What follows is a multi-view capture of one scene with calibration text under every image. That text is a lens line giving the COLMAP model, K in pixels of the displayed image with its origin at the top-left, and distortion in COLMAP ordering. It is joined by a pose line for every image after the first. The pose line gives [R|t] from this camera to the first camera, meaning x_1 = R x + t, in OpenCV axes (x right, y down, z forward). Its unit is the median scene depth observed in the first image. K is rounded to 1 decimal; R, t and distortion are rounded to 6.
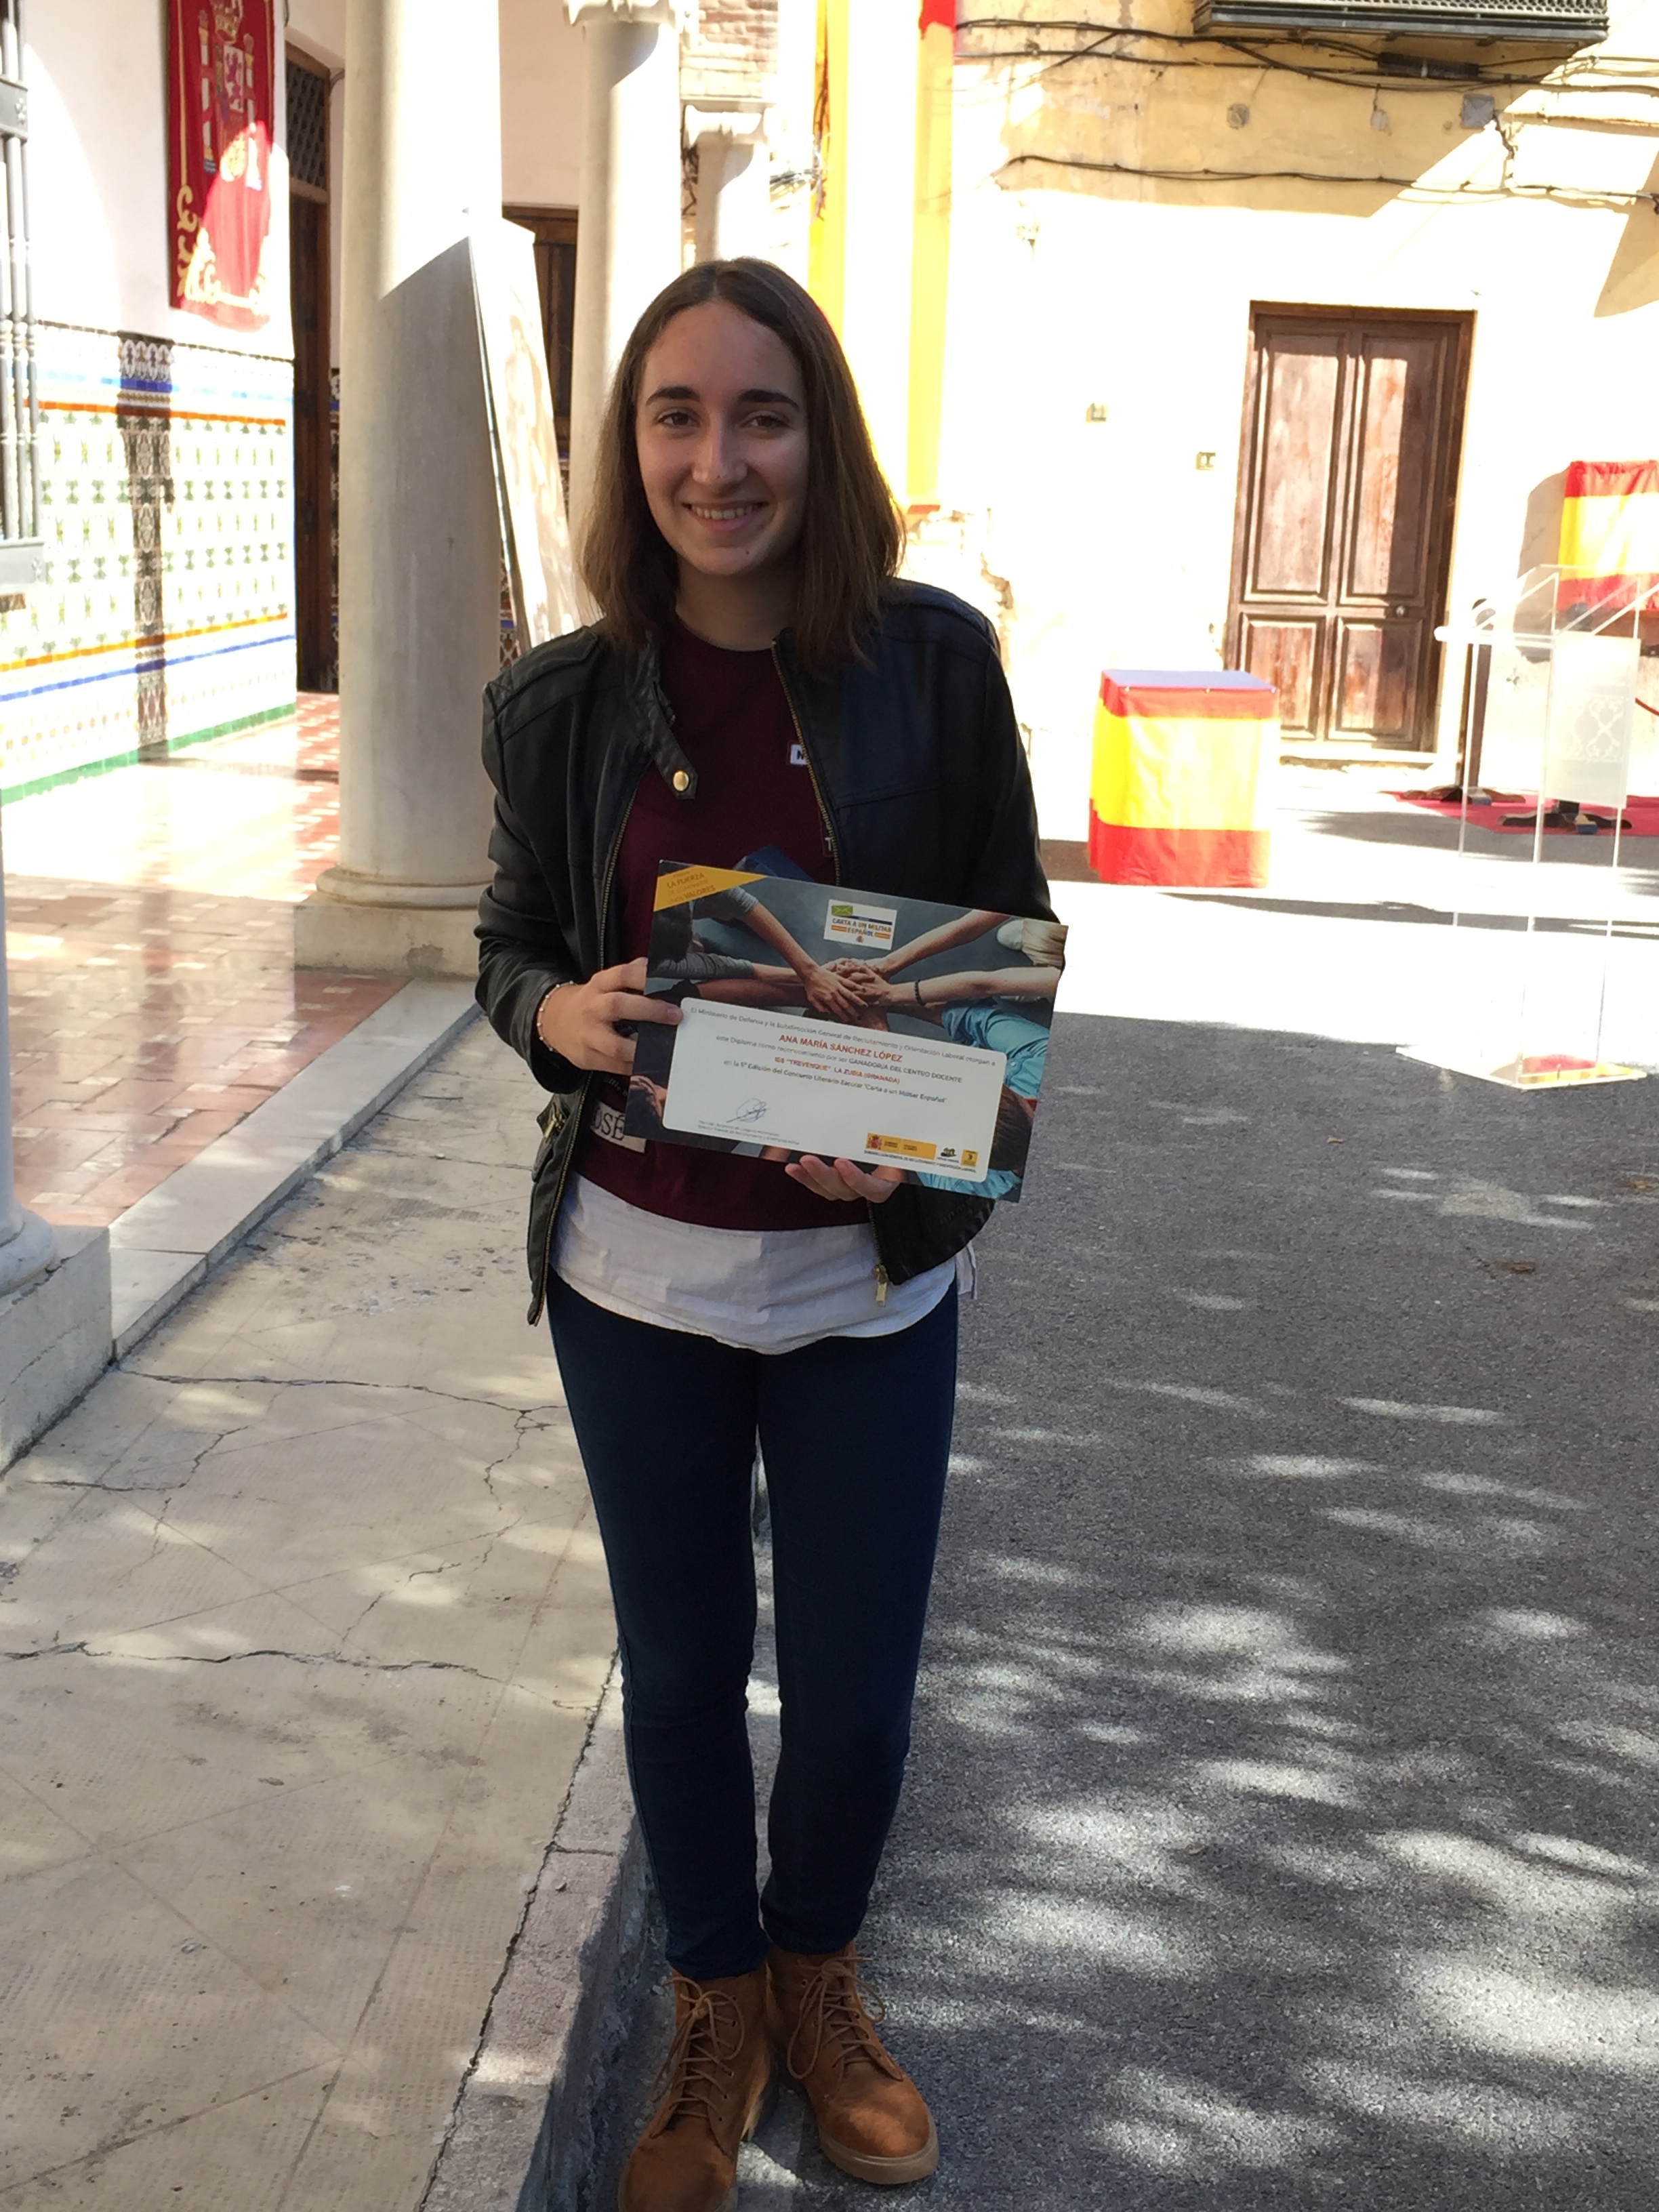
lens RADIAL K [[2620.1, 0, 829.5], [0, 2620.1, 1106.0], [0, 0, 1]] dist [0.007585, -0.001852]
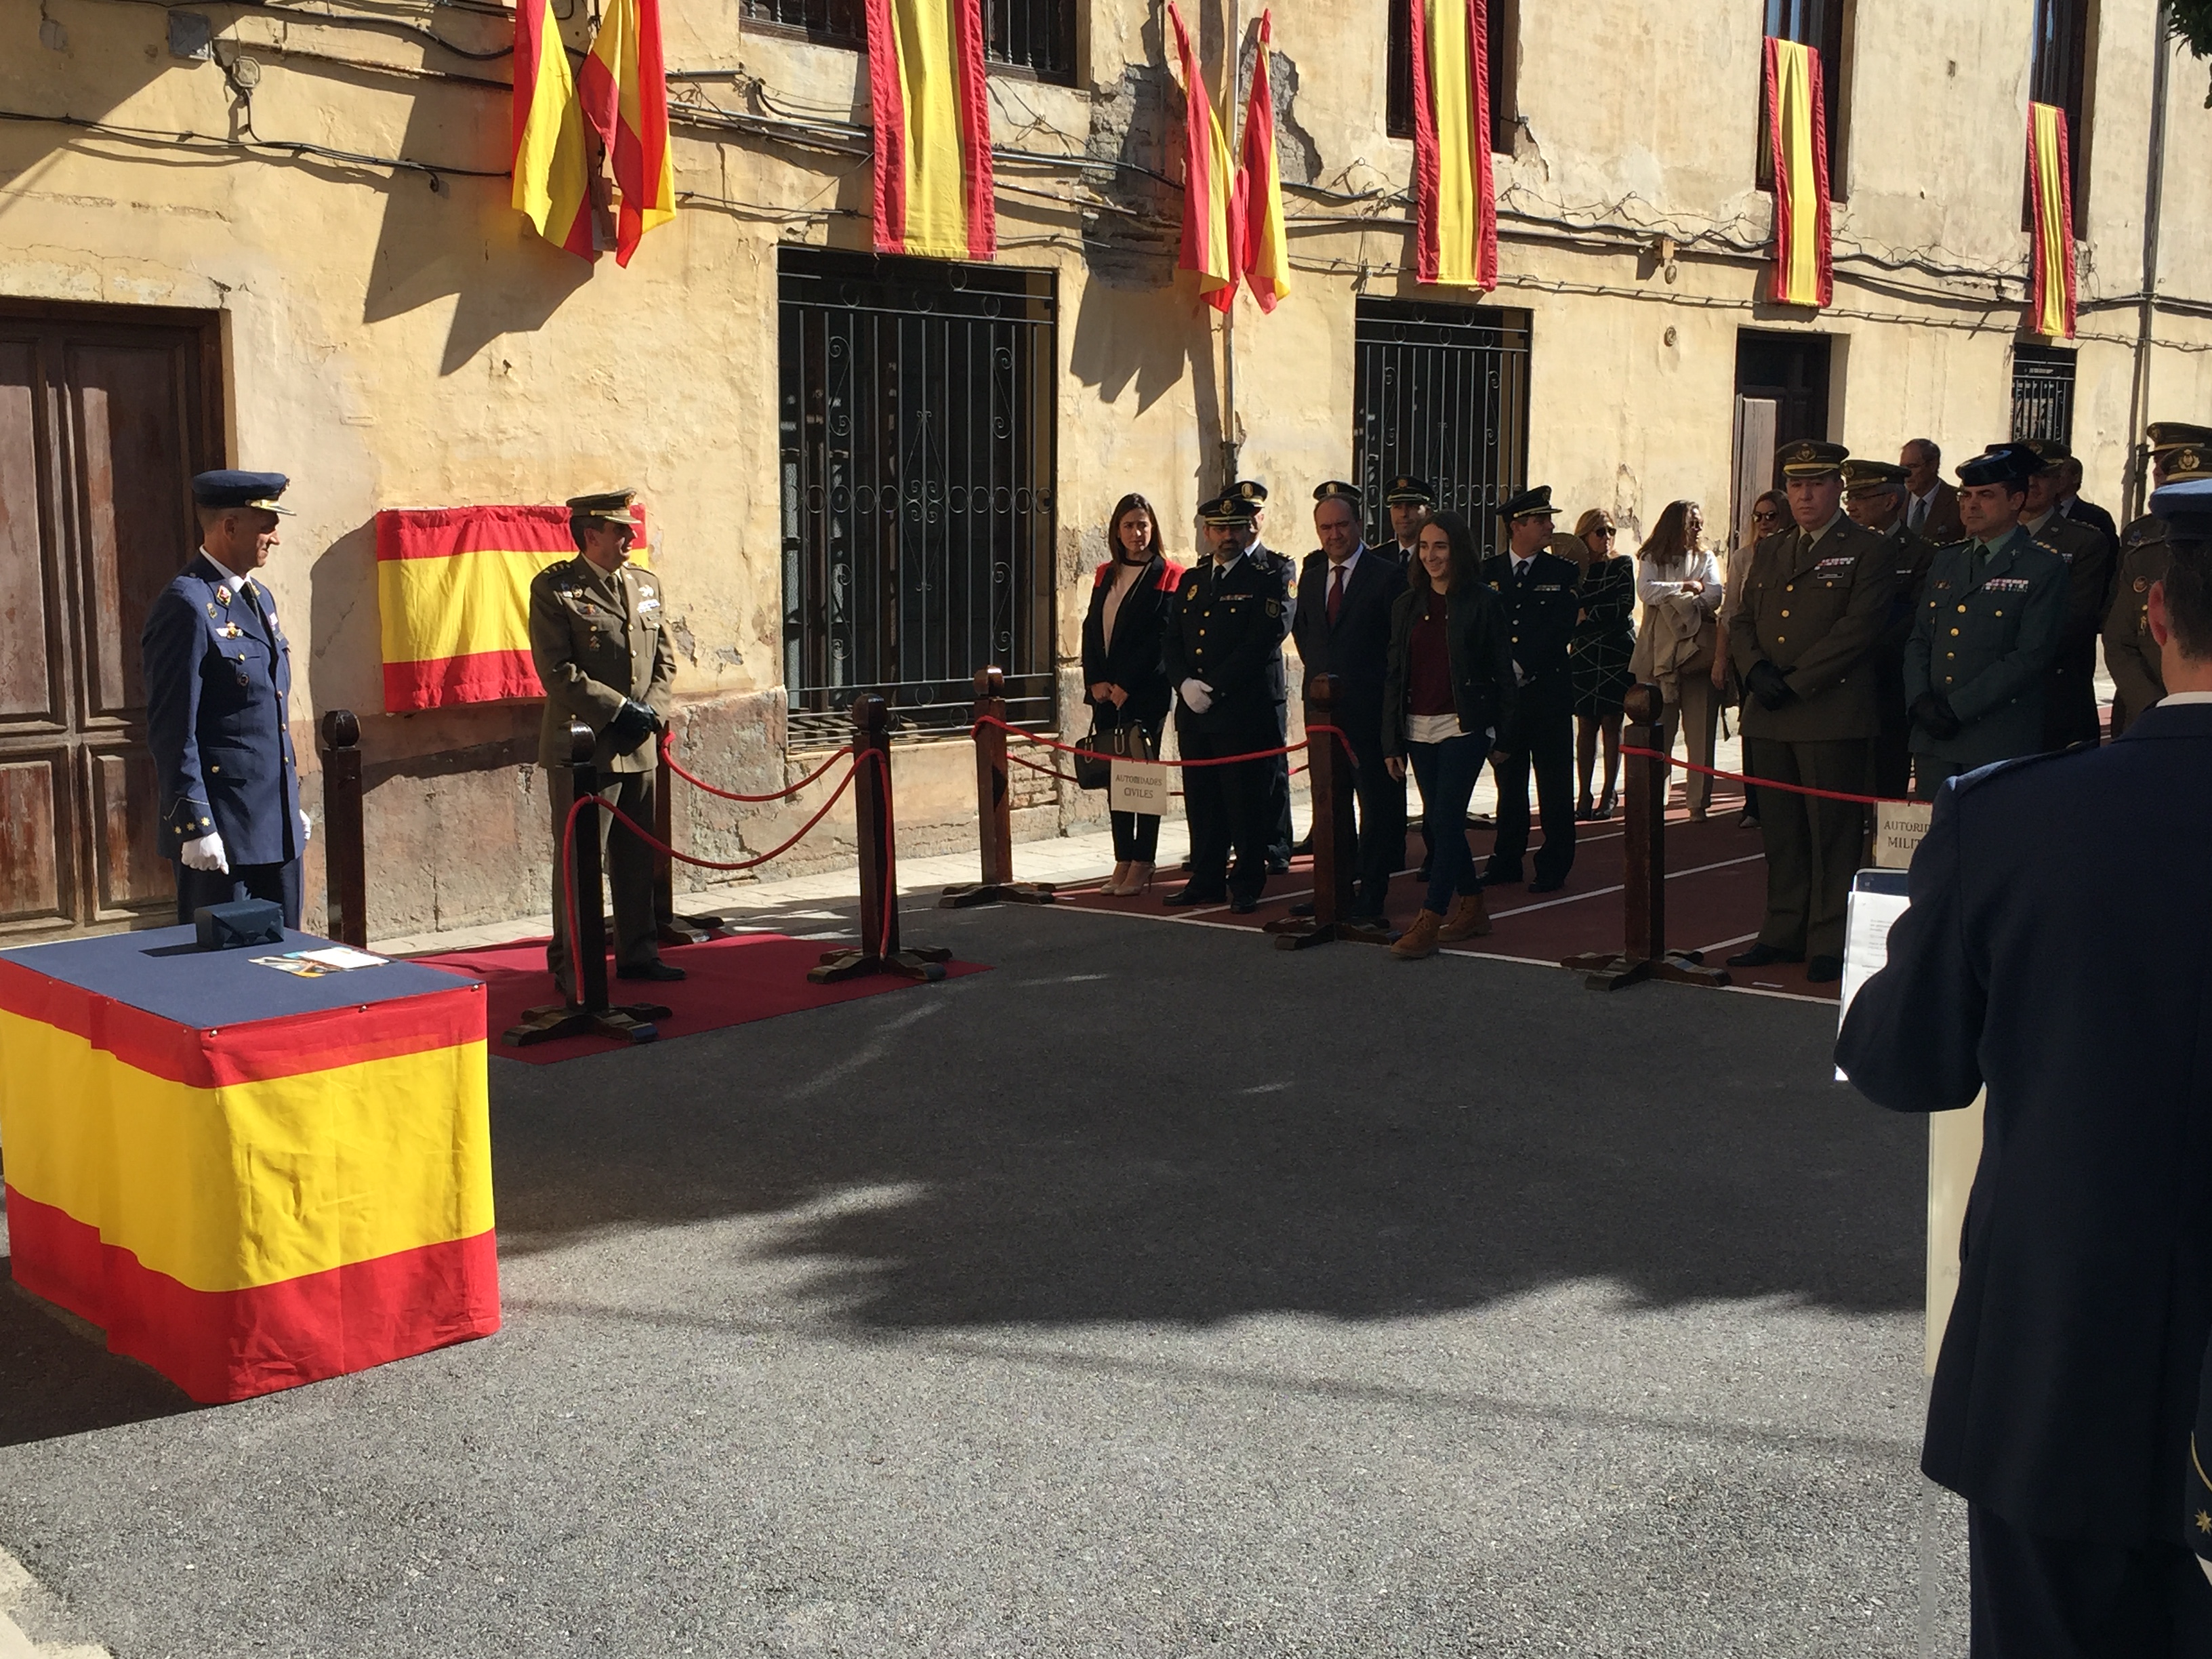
lens RADIAL K [[2454.7, 0, 1106.0], [0, 2454.7, 829.5], [0, 0, 1]] dist [0.056018, -0.075093]
pose [[0.718093, -0.126437, 0.684365, -0.058826], [0.185531, 0.982550, -0.013149, -0.108914], [-0.670761, 0.136413, 0.729021, 0.360185]]
